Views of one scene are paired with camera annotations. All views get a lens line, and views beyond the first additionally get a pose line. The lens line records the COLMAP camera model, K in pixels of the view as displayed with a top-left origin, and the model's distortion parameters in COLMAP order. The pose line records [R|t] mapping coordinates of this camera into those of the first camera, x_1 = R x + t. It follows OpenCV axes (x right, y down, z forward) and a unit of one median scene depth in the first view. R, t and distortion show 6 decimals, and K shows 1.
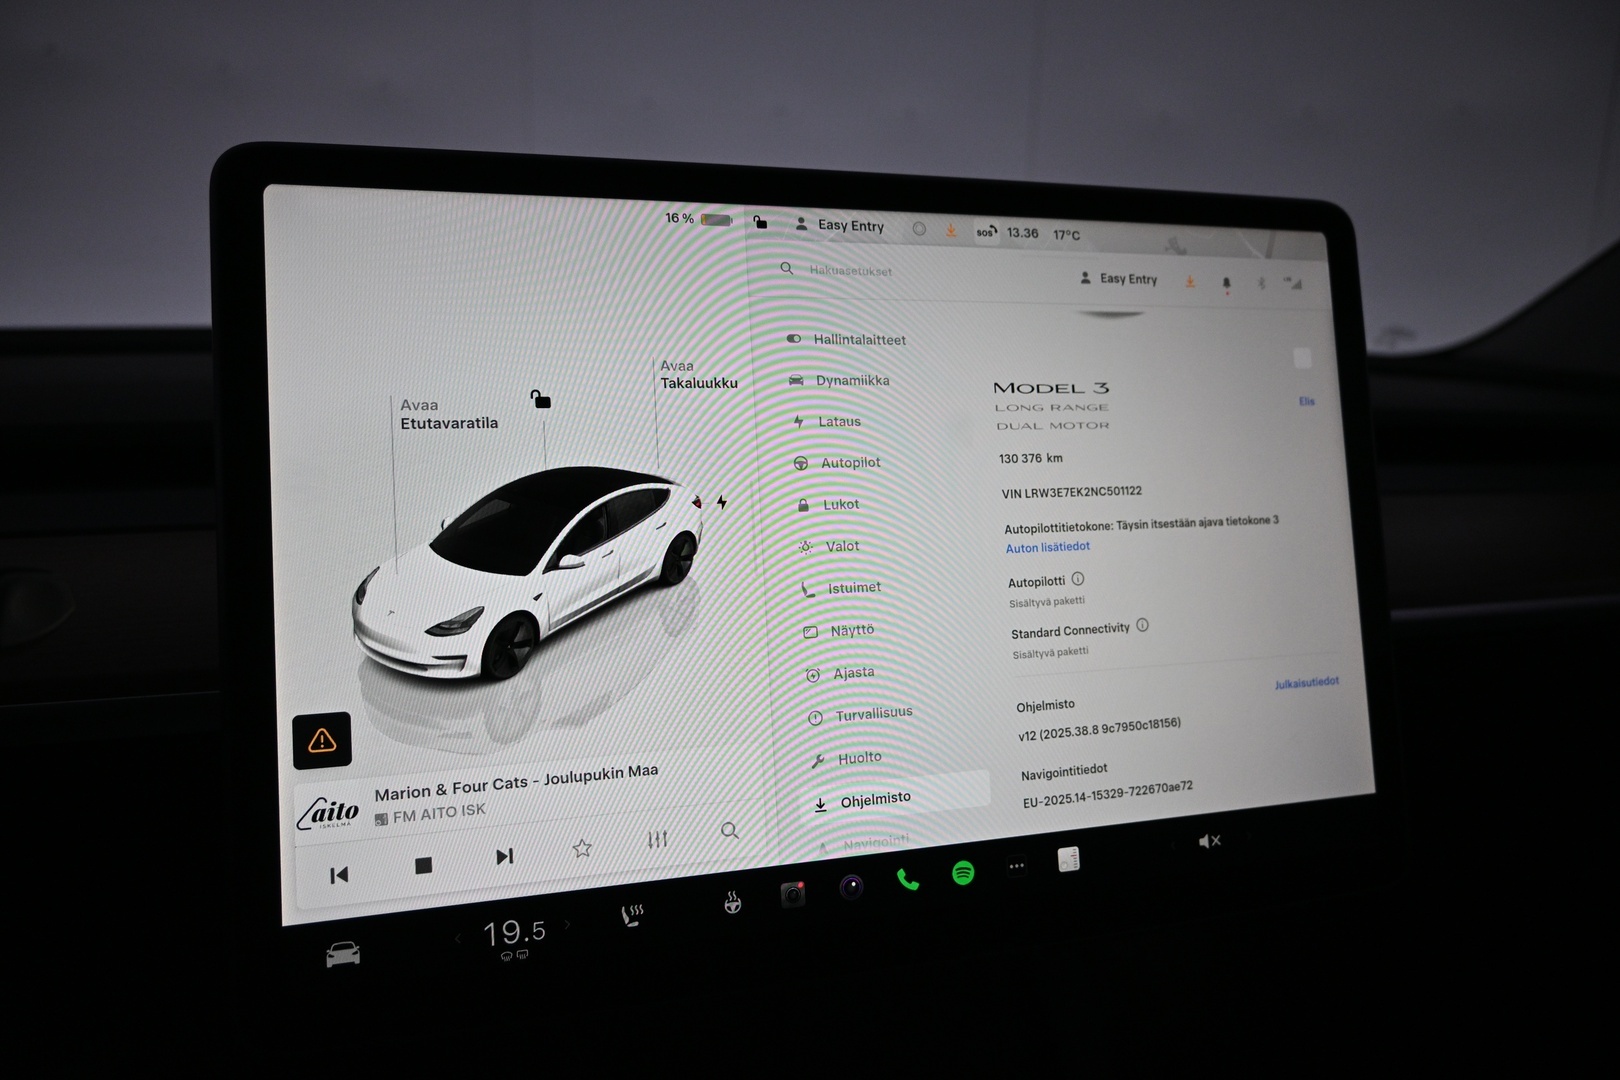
lens RADIAL K [[1116.8, 0, 814.9], [0, 1116.8, 539.1], [0, 0, 1]] dist [-0.004329, 0.006493]
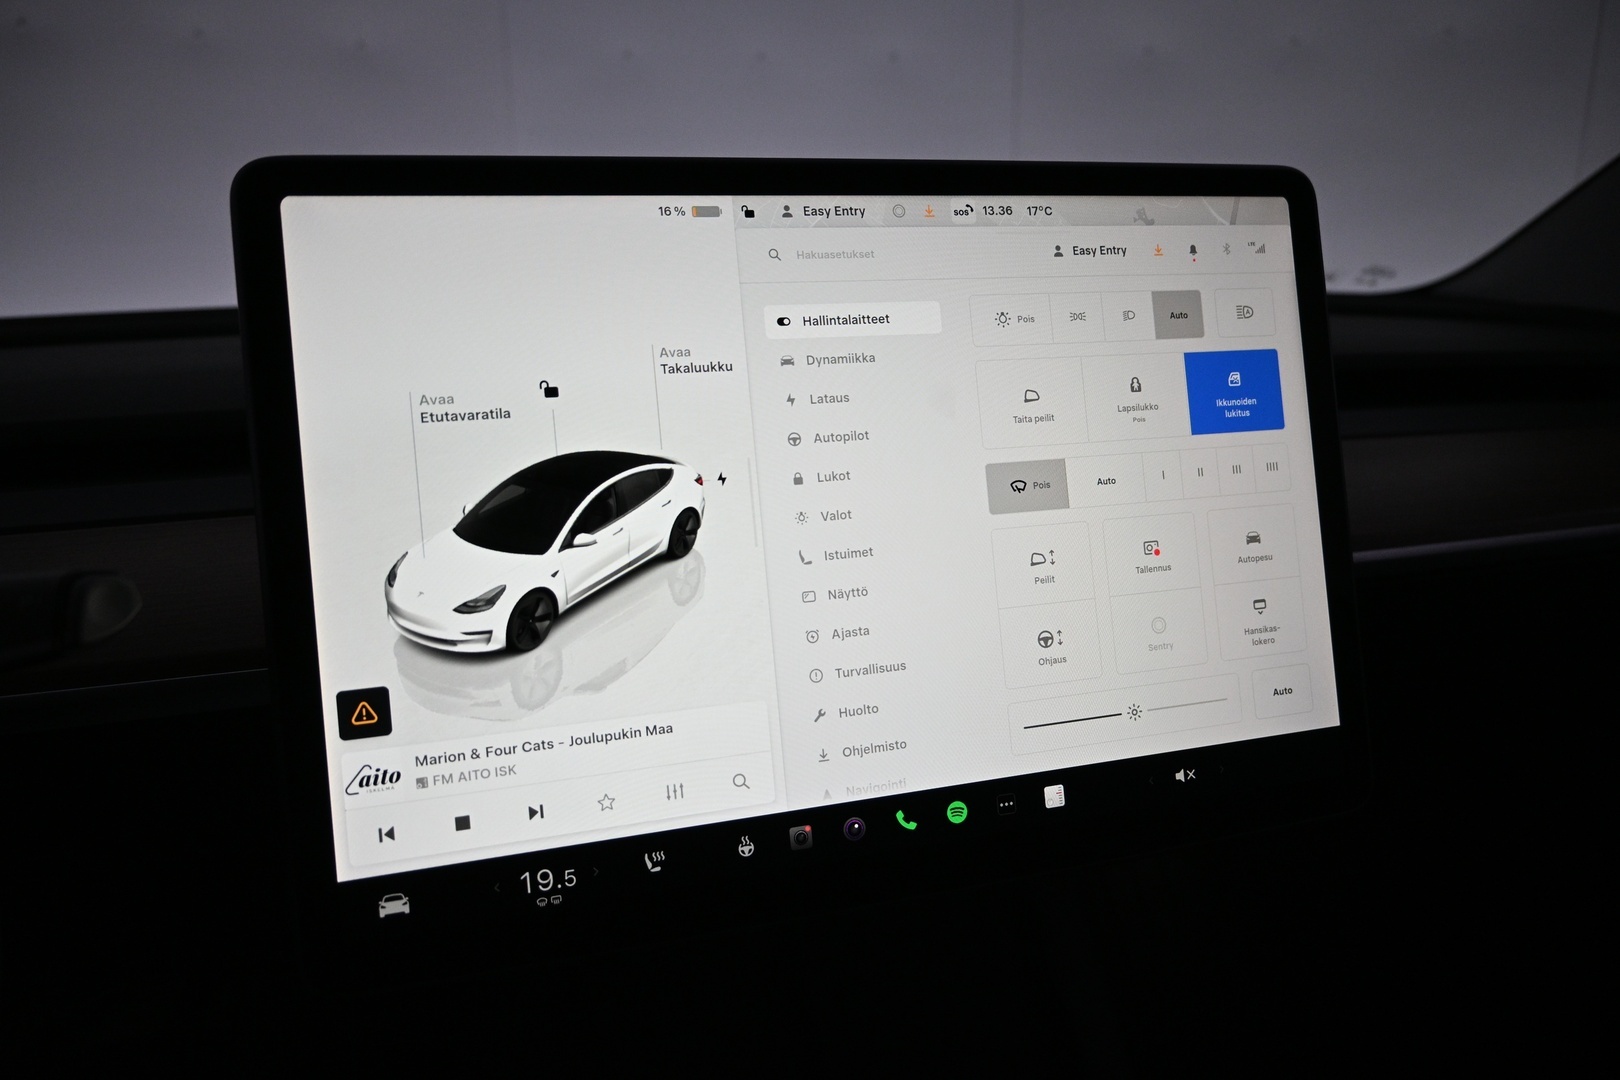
lens RADIAL K [[1116.8, 0, 816.7], [0, 1116.8, 539.7], [0, 0, 1]] dist [-0.004329, 0.006493]
pose [[0.999417, -0.034092, 0.001834, 0.003671], [0.033962, 0.998226, 0.048897, -0.024888], [-0.003498, -0.048807, 0.998802, -0.075820]]
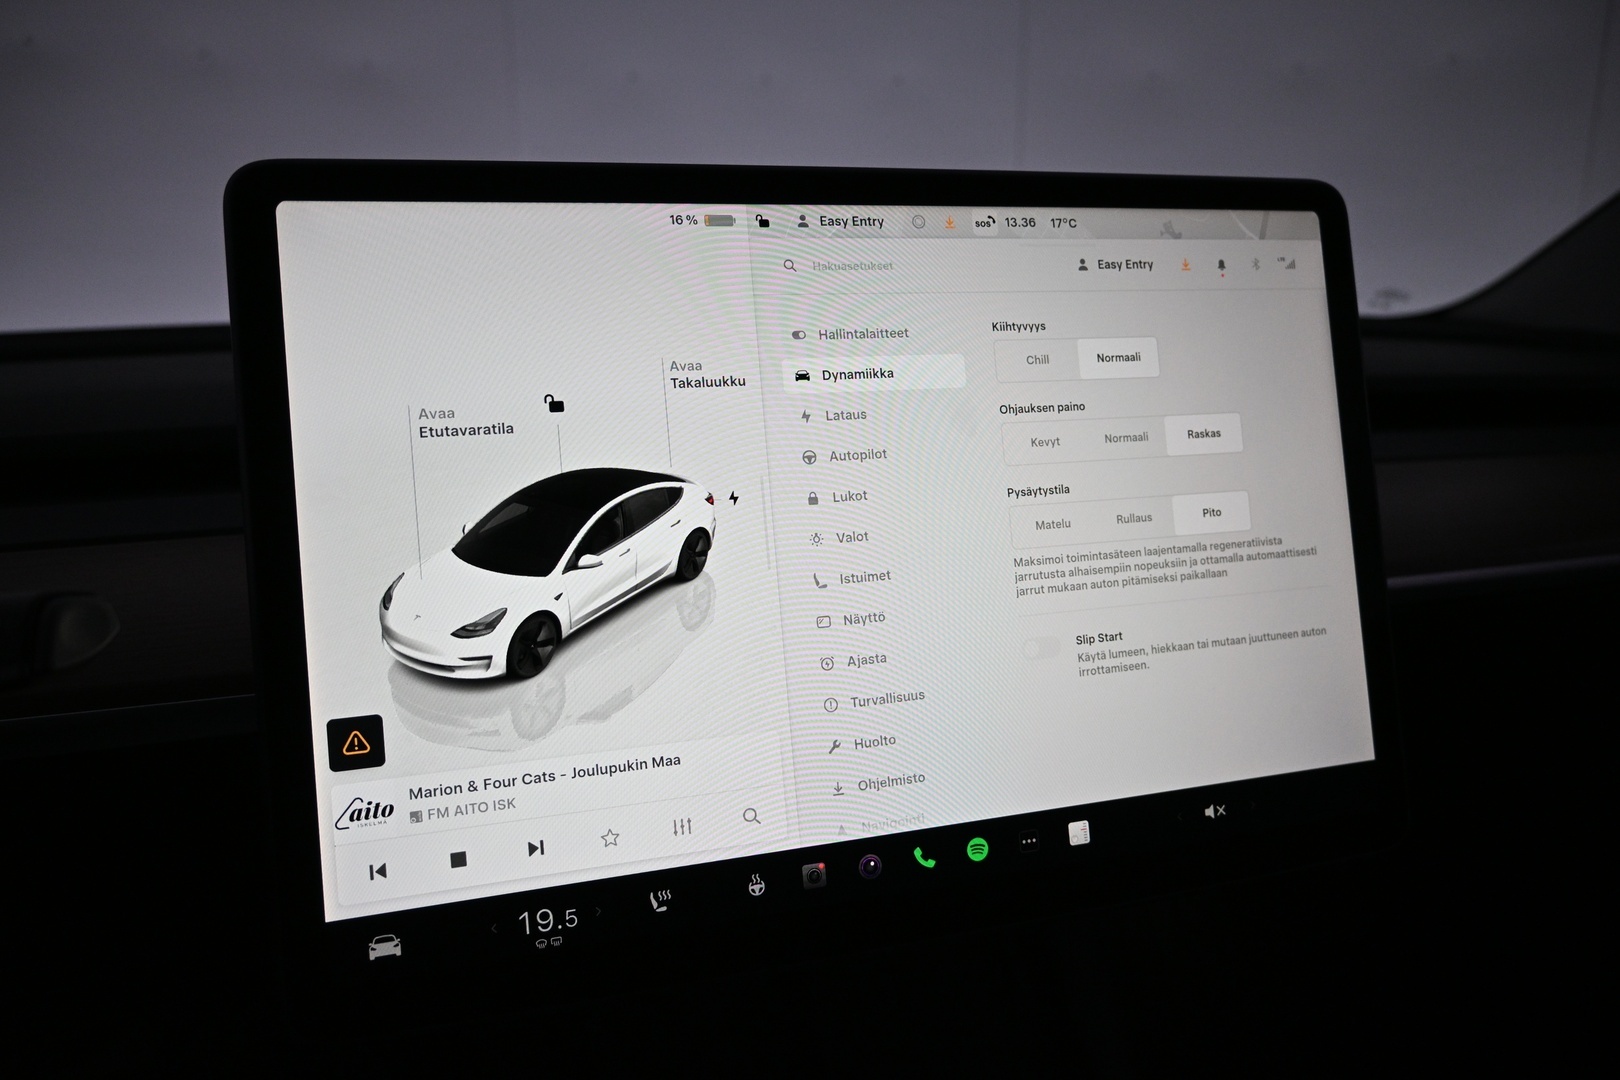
lens RADIAL K [[1116.8, 0, 815.7], [0, 1116.8, 540.5], [0, 0, 1]] dist [-0.004329, 0.006493]
pose [[0.999588, -0.028624, 0.001971, -0.011759], [0.028556, 0.999179, 0.028735, -0.022347], [-0.002792, -0.028667, 0.999585, -0.026759]]
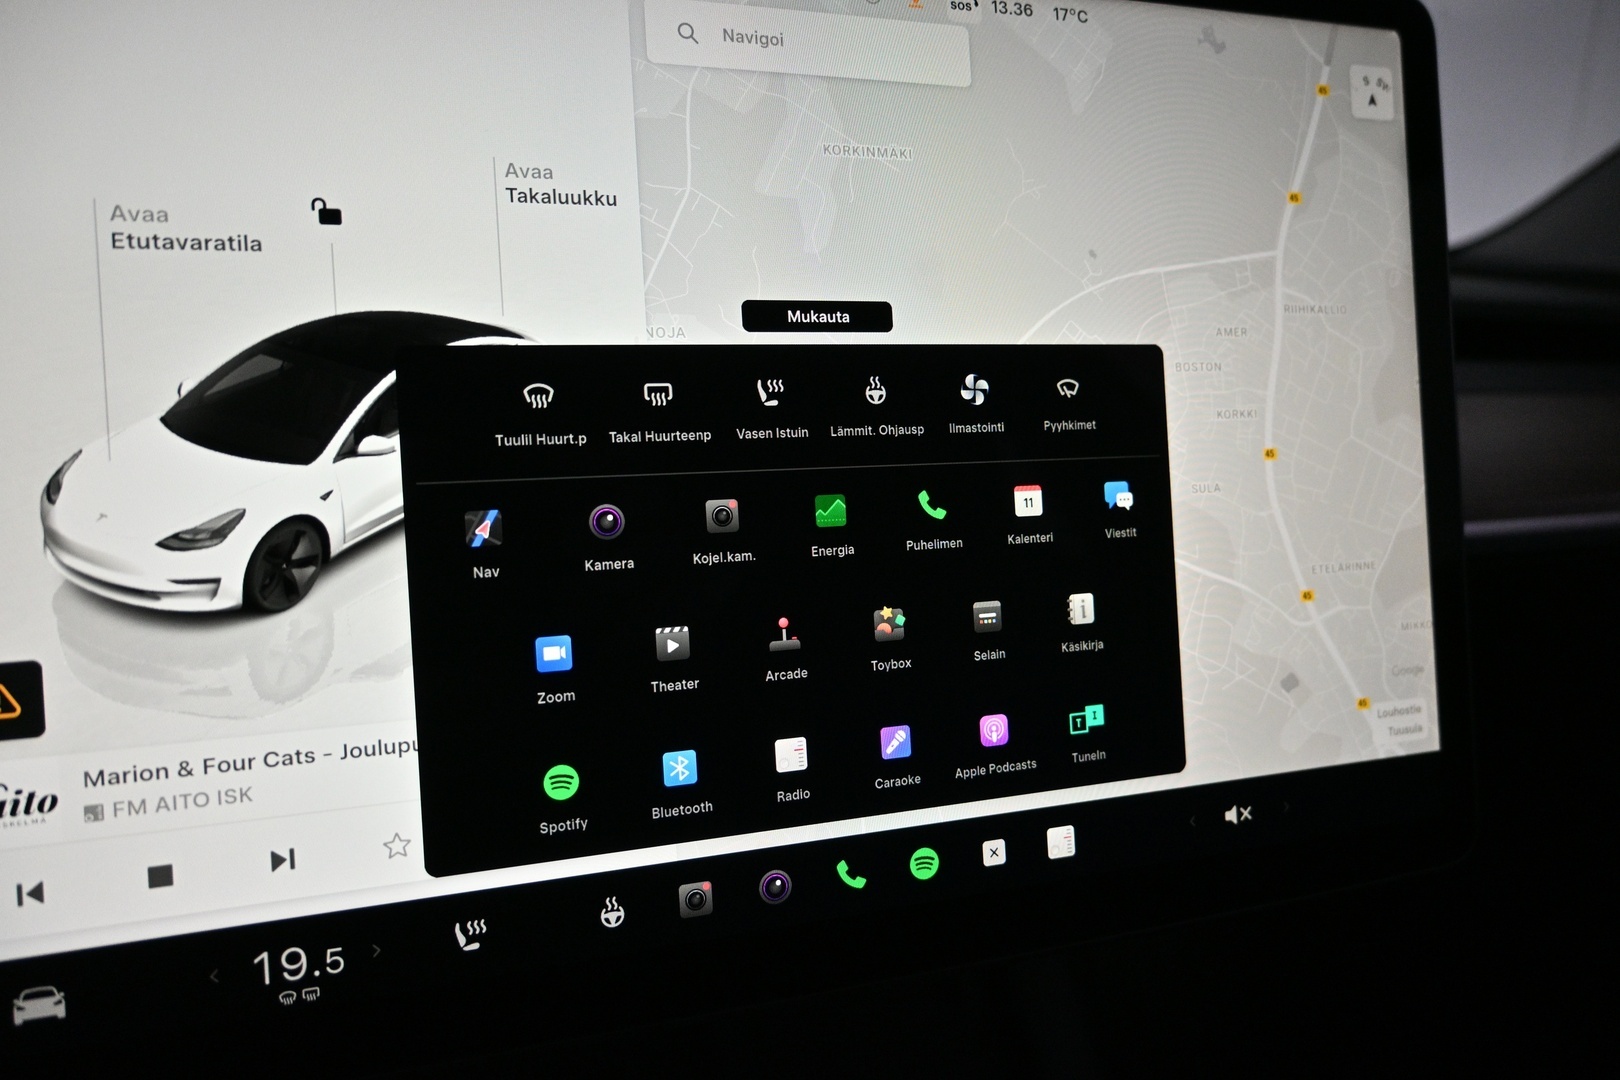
lens RADIAL K [[1116.8, 0, 813.1], [0, 1116.8, 538.8], [0, 0, 1]] dist [-0.004329, 0.006493]
pose [[0.999364, 0.000382, 0.035659, 0.032499], [-0.002764, 0.997766, 0.066750, 0.030588], [-0.035554, -0.066806, 0.997132, 0.280366]]
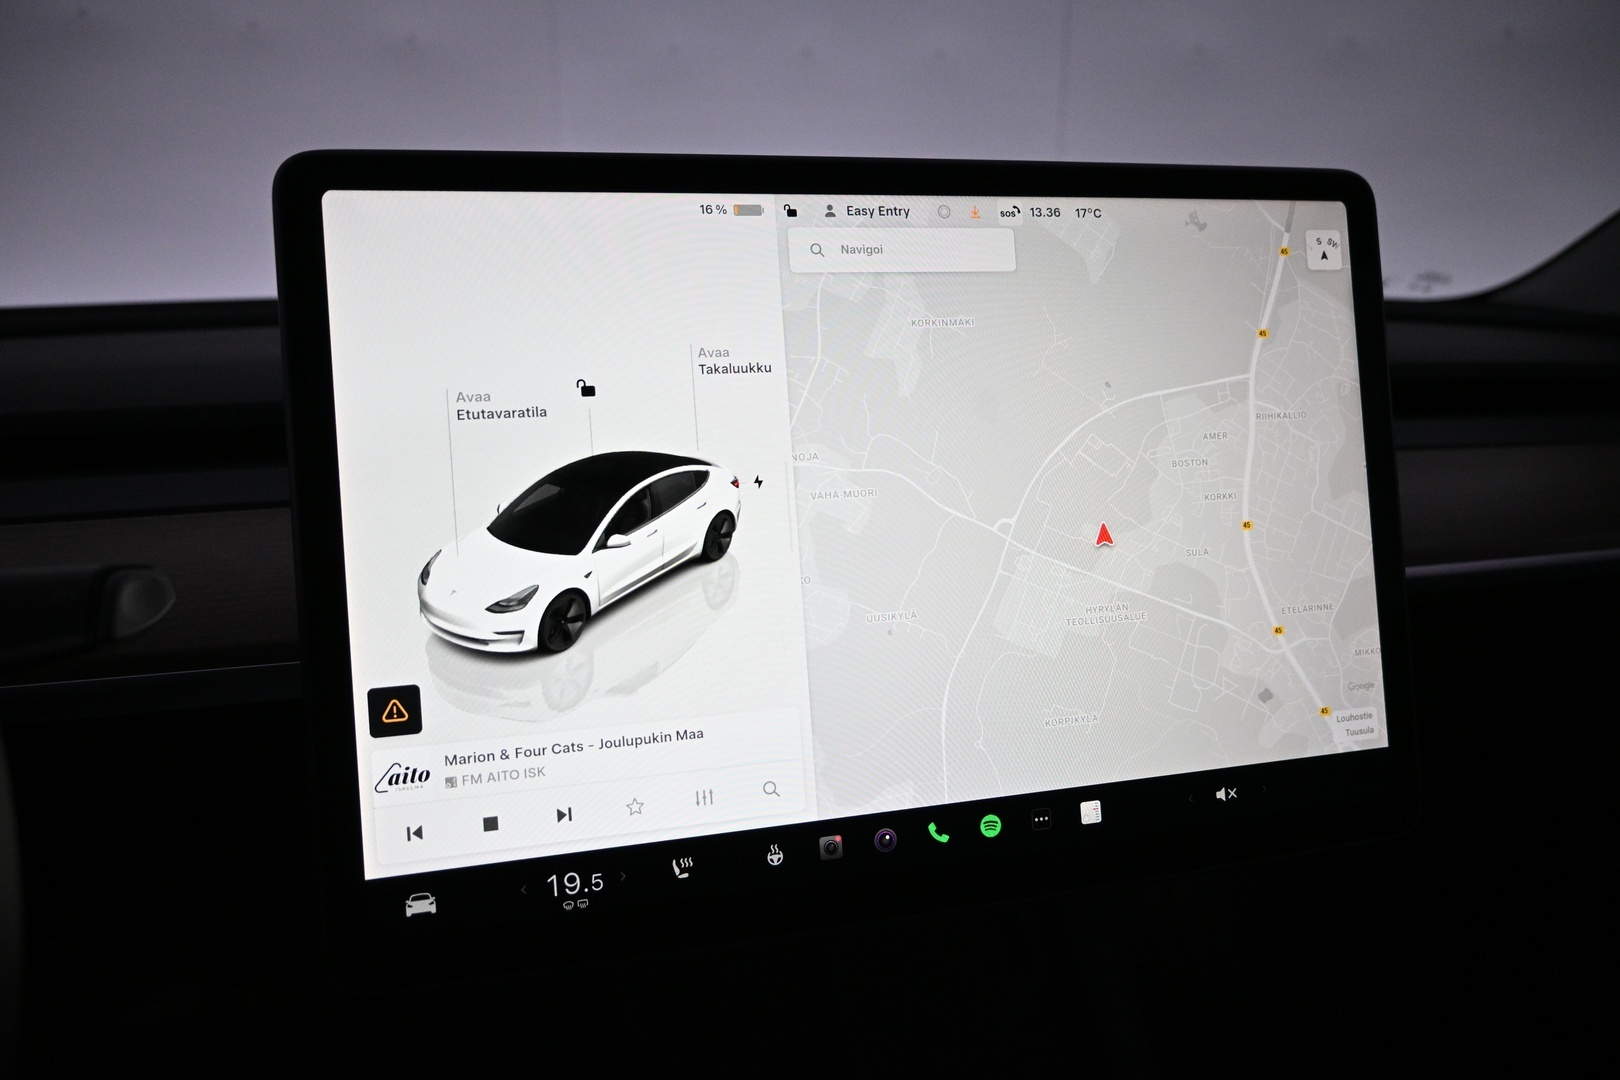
lens RADIAL K [[1116.8, 0, 815.8], [0, 1116.8, 539.8], [0, 0, 1]] dist [-0.004329, 0.006493]
pose [[0.999438, -0.013226, -0.030801, 0.002738], [0.014781, 0.998599, 0.050801, -0.032080], [0.030086, -0.051228, 0.998234, -0.057422]]
